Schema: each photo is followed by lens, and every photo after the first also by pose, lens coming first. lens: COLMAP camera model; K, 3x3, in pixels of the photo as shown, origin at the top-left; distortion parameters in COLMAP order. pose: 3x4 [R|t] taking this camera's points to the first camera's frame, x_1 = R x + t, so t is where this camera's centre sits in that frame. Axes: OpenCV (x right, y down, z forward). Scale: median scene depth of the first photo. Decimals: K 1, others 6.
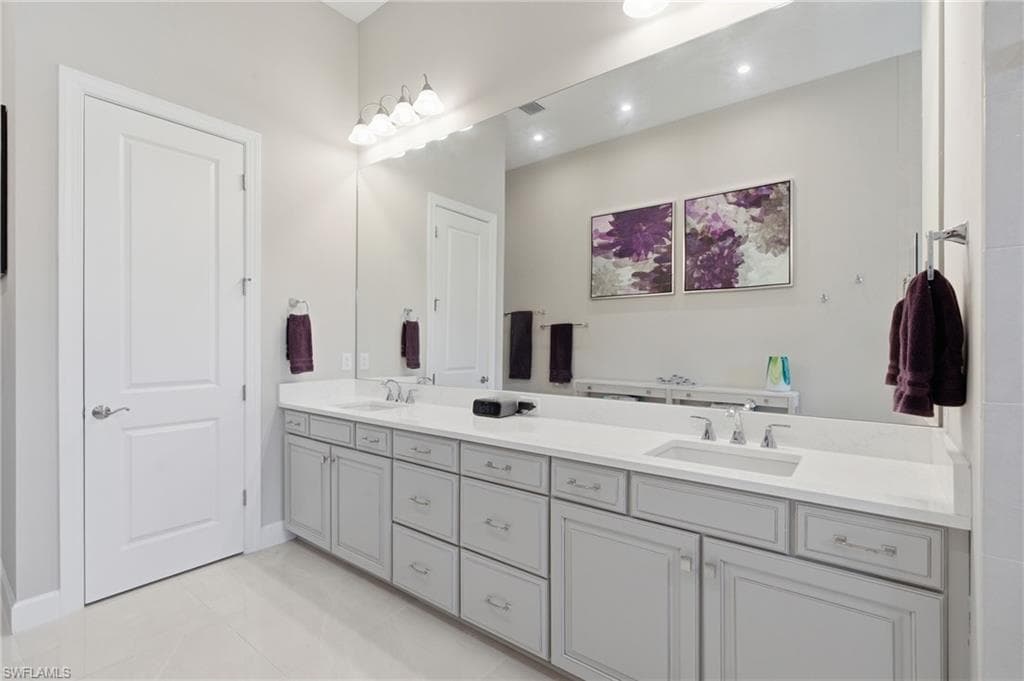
lens RADIAL K [[471.1, 0, 513.3], [0, 471.1, 334.7], [0, 0, 1]] dist [0.003888, -0.000206]
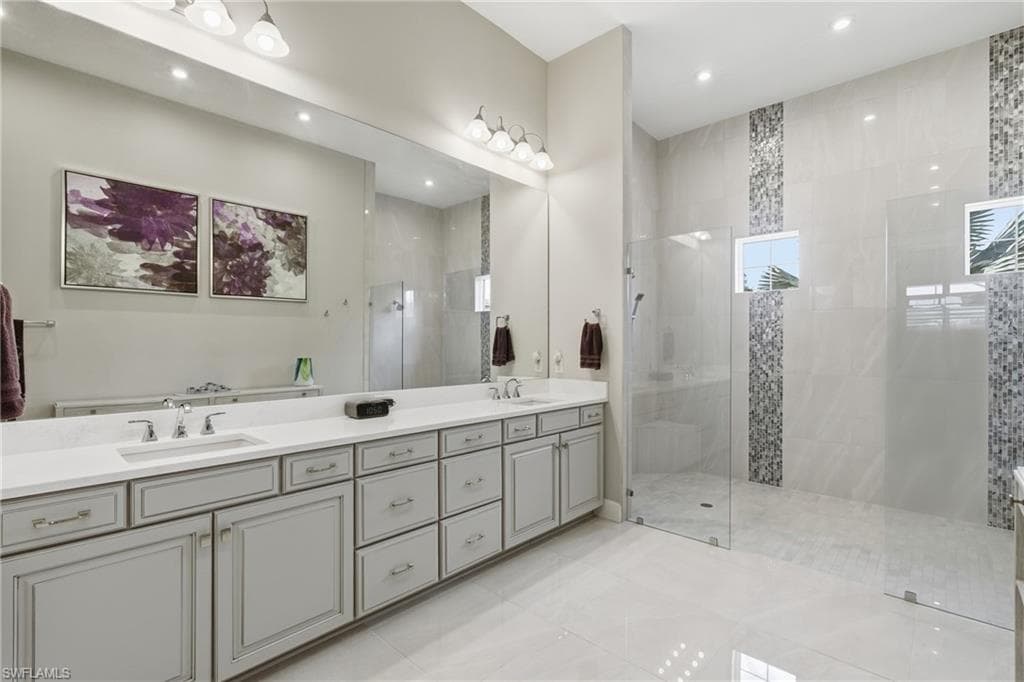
lens RADIAL K [[471.1, 0, 512.0], [0, 471.1, 346.4], [0, 0, 1]] dist [0.003888, -0.000206]
pose [[0.093746, -0.002321, 0.995593, -0.543410], [-0.008446, 0.999959, 0.003126, 0.005894], [-0.995560, -0.008702, 0.093723, 0.309704]]
